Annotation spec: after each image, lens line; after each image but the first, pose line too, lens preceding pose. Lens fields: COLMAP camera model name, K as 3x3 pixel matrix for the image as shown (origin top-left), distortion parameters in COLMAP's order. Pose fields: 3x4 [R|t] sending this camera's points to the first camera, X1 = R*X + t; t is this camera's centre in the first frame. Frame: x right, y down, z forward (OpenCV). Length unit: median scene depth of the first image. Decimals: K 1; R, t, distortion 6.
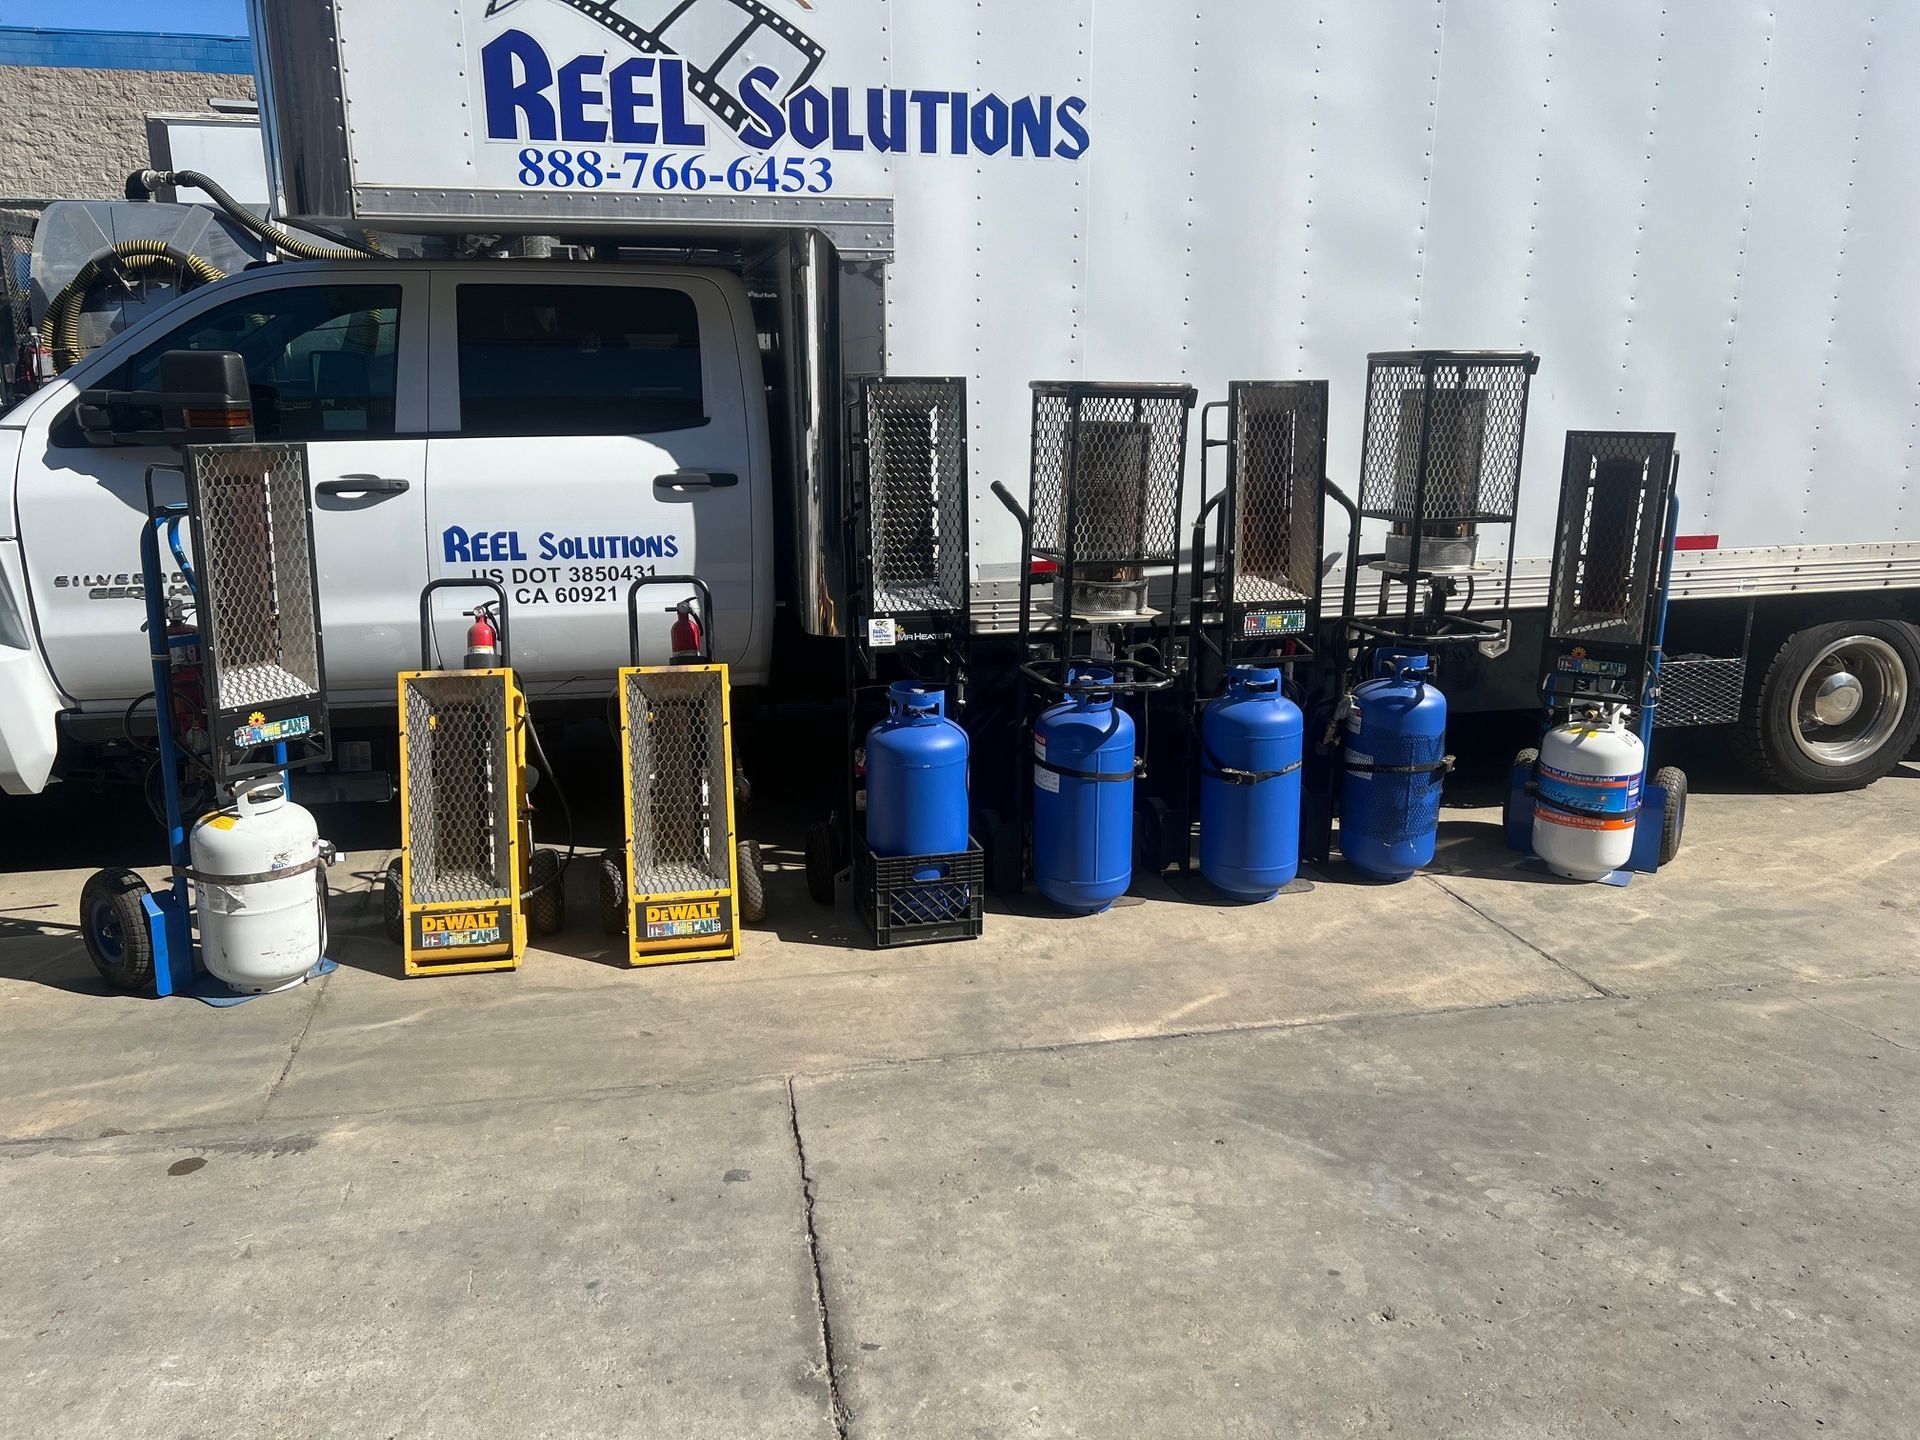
lens RADIAL K [[1419.5, 0, 950.6], [0, 1419.5, 709.5], [0, 0, 1]] dist [0.023753, -0.006379]
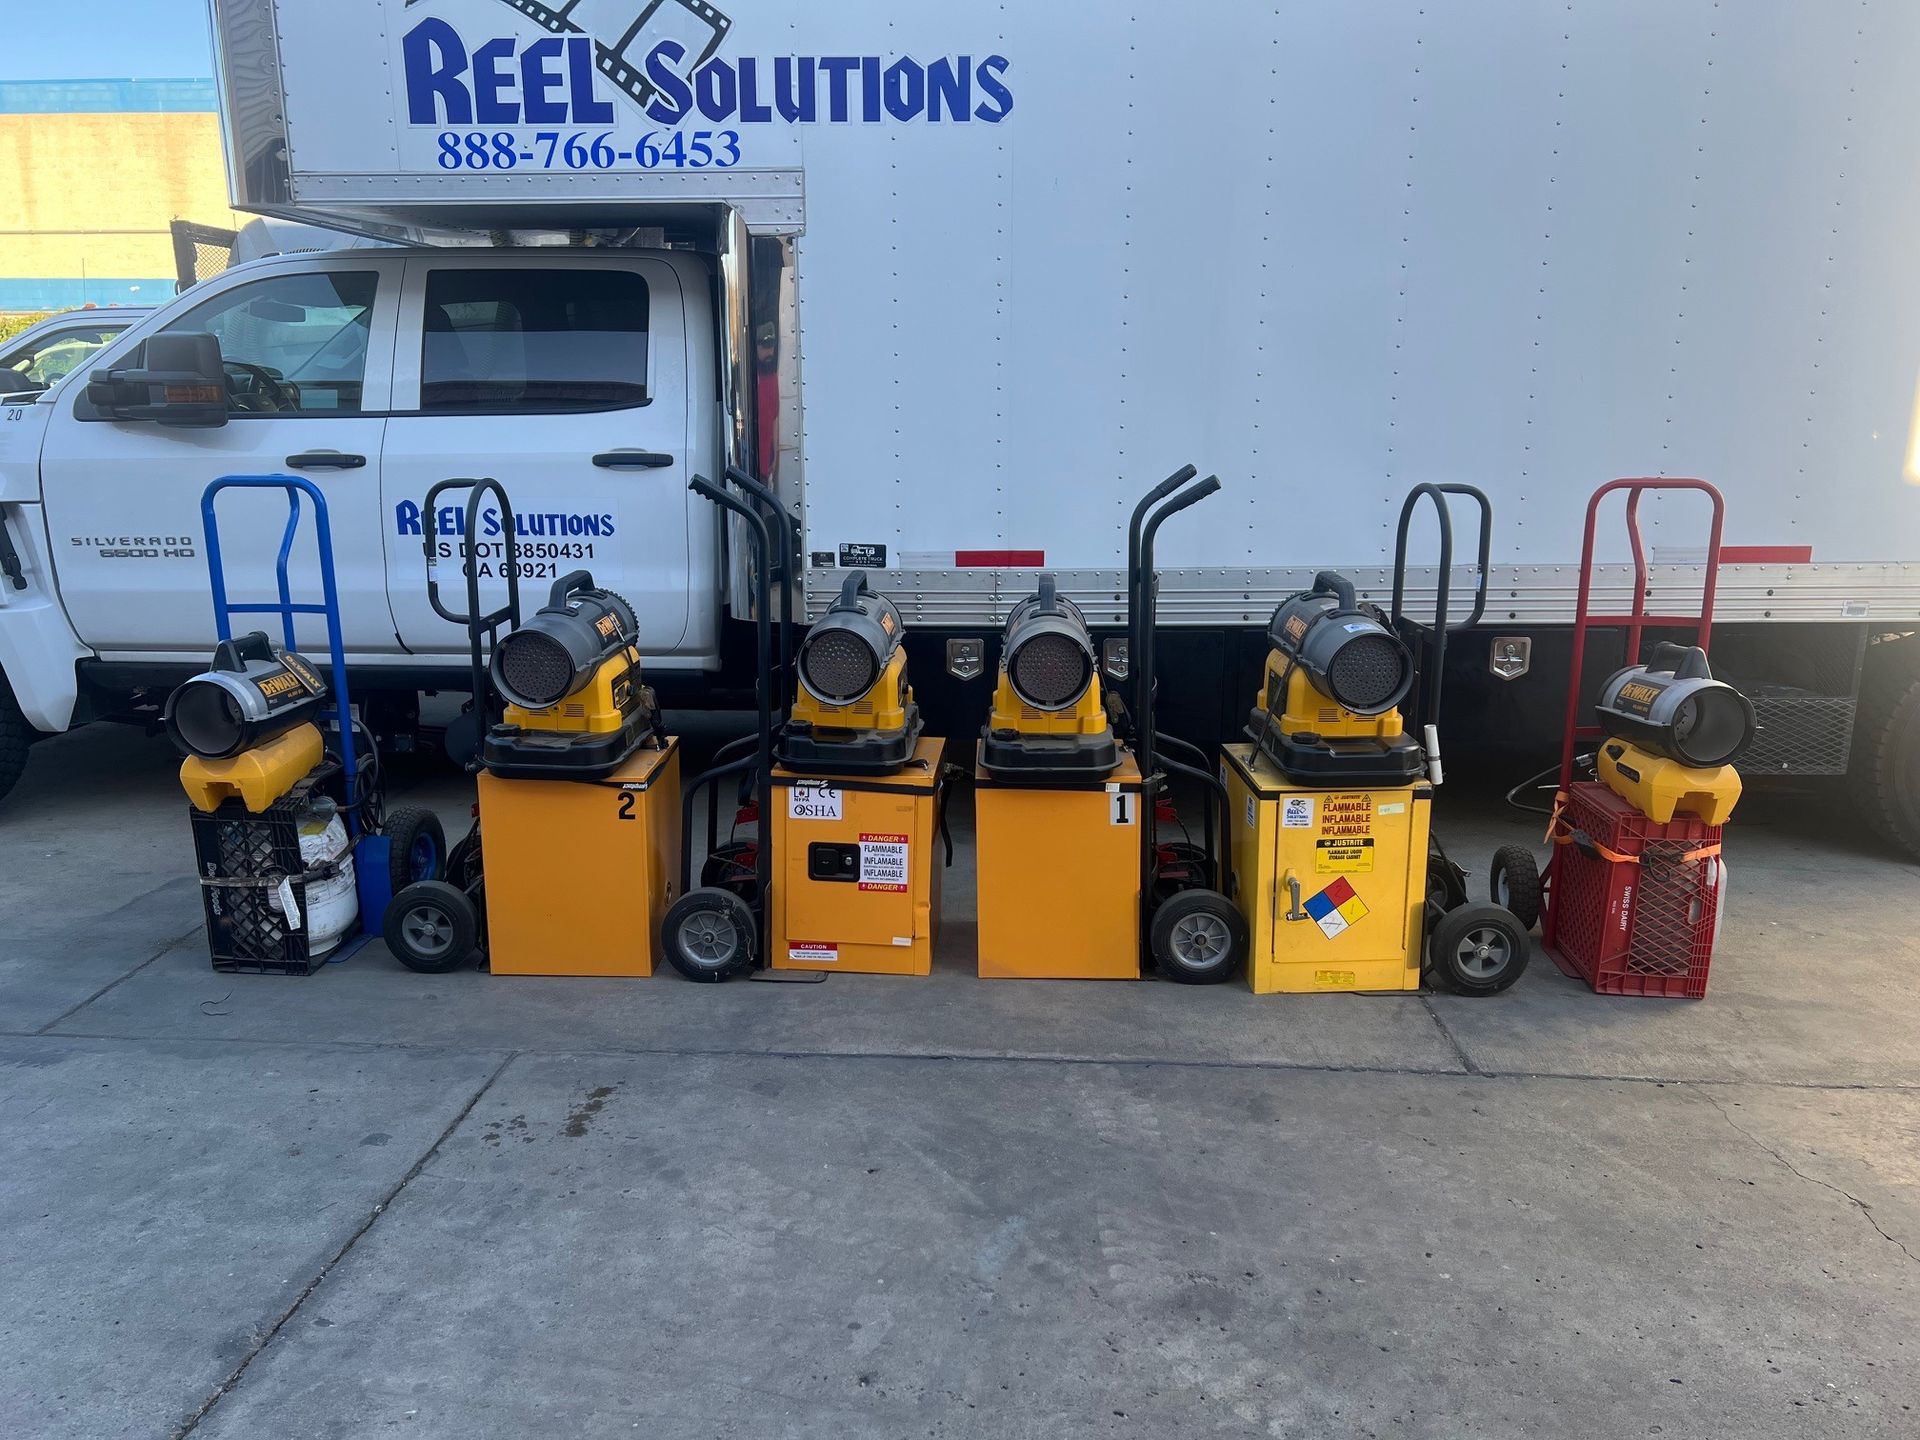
lens RADIAL K [[1419.5, 0, 963.6], [0, 1419.5, 721.3], [0, 0, 1]] dist [0.023753, -0.006379]
pose [[0.967786, 0.057639, -0.245086, 0.333904], [-0.058388, 0.998285, 0.004215, 0.005454], [0.244909, 0.010231, 0.969492, 0.091894]]
